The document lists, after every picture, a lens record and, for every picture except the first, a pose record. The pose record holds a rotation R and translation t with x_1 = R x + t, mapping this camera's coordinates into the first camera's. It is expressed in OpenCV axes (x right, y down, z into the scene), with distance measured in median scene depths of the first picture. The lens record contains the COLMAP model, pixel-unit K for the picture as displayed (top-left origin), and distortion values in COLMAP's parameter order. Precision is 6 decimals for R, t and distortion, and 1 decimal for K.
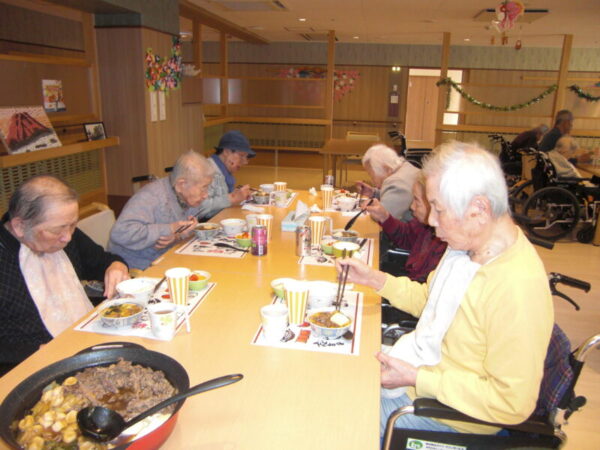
lens RADIAL K [[480.3, 0, 297.7], [0, 480.3, 225.6], [0, 0, 1]] dist [-0.081389, 0.059973]
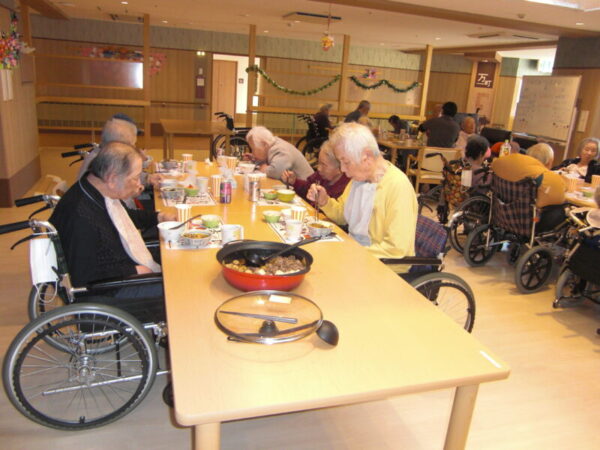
lens RADIAL K [[480.3, 0, 301.3], [0, 480.3, 225.9], [0, 0, 1]] dist [-0.081389, 0.059973]
pose [[0.893045, -0.091578, 0.440550, -0.112620], [0.074368, 0.995645, 0.056214, 0.014983], [-0.443779, -0.017439, 0.895966, -0.072938]]
